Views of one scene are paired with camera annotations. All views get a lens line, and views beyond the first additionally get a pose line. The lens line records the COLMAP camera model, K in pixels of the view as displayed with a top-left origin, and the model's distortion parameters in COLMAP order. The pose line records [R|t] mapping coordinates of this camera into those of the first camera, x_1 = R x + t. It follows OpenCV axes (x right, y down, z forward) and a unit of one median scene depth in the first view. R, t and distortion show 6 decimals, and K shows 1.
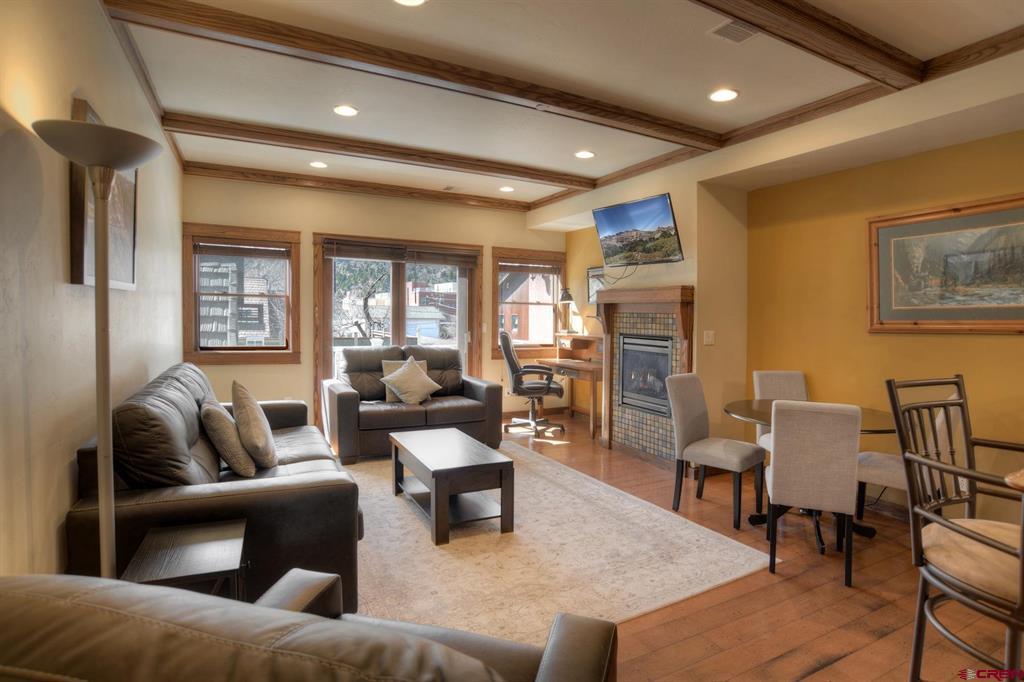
lens RADIAL K [[542.6, 0, 512.0], [0, 542.6, 341.0], [0, 0, 1]] dist [-0.099954, 0.051182]
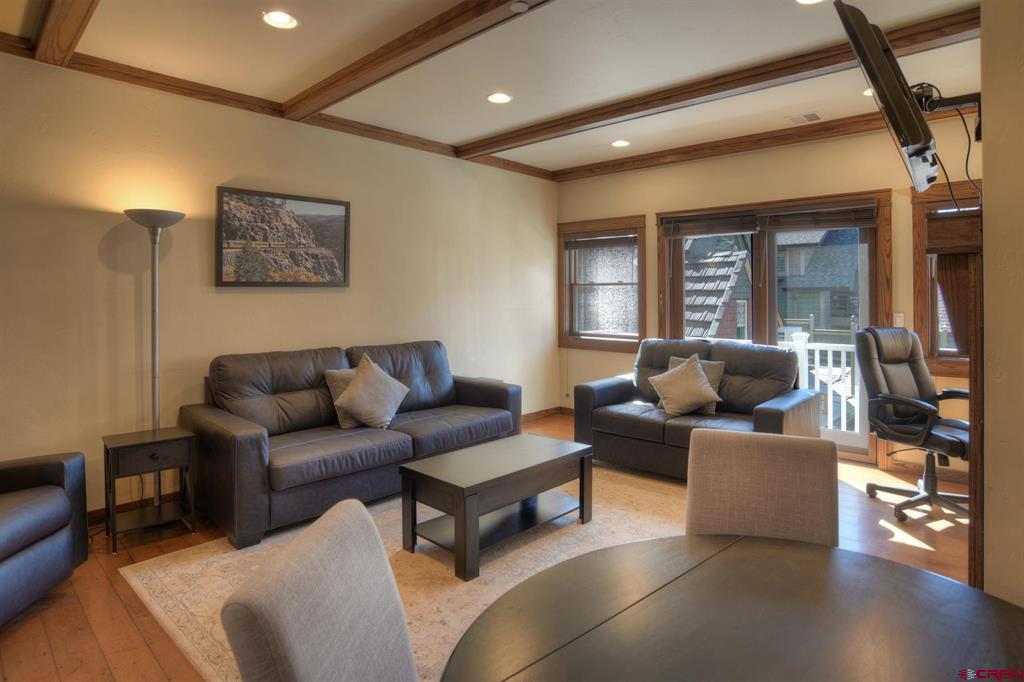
lens RADIAL K [[547.8, 0, 509.9], [0, 547.8, 299.5], [0, 0, 1]] dist [-0.089135, 0.050460]
pose [[0.328556, -0.015099, -0.944364, 0.431363], [-0.044692, 0.998504, -0.031513, -0.012552], [0.943427, 0.052559, 0.327389, 0.456237]]
